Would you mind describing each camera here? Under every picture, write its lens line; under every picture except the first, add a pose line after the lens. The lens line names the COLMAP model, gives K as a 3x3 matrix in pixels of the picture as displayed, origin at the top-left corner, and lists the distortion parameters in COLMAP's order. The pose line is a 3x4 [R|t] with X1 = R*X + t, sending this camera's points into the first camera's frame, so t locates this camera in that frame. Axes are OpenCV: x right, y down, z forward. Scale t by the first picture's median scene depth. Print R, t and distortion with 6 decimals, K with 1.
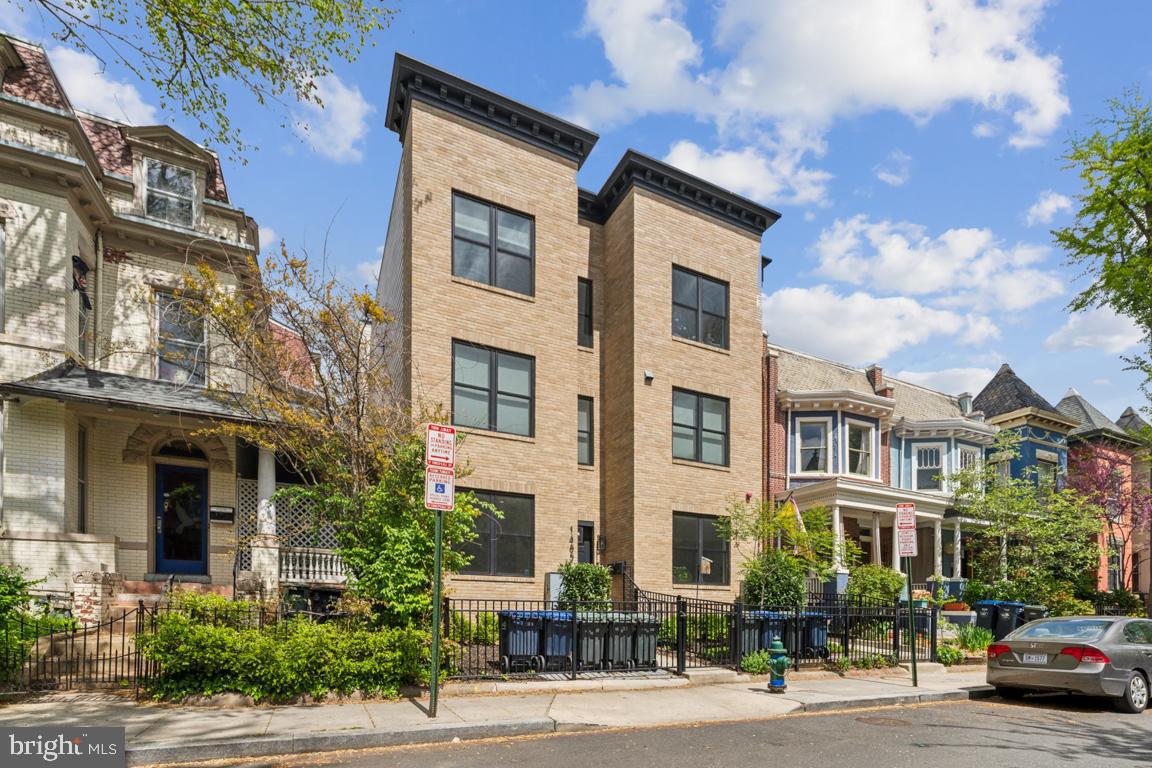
lens RADIAL K [[406.1, 0, 576.6], [0, 406.1, 380.4], [0, 0, 1]] dist [0.000313, 0.000059]
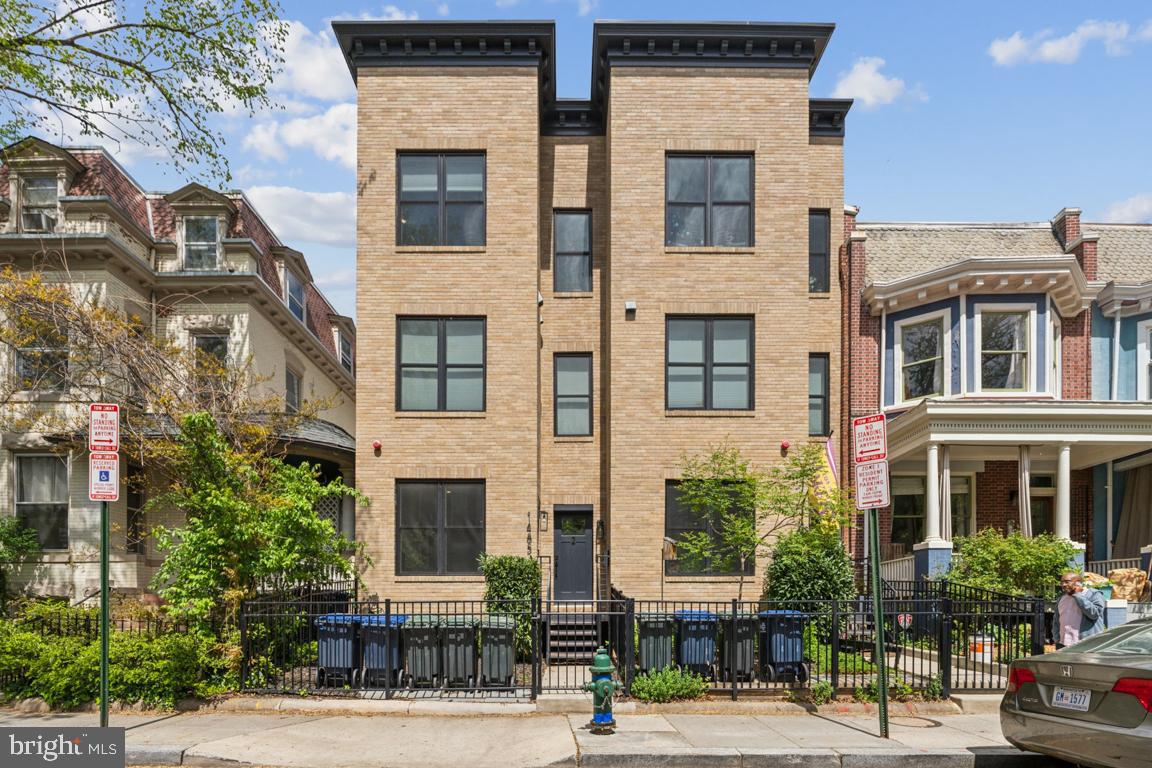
lens RADIAL K [[467.0, 0, 573.4], [0, 467.0, 381.7], [0, 0, 1]] dist [-0.001605, -0.000153]
pose [[0.930902, -0.174721, -0.320771, 0.343607], [0.190813, 0.981439, 0.019174, 0.088875], [0.311467, -0.079056, 0.946963, 0.146186]]
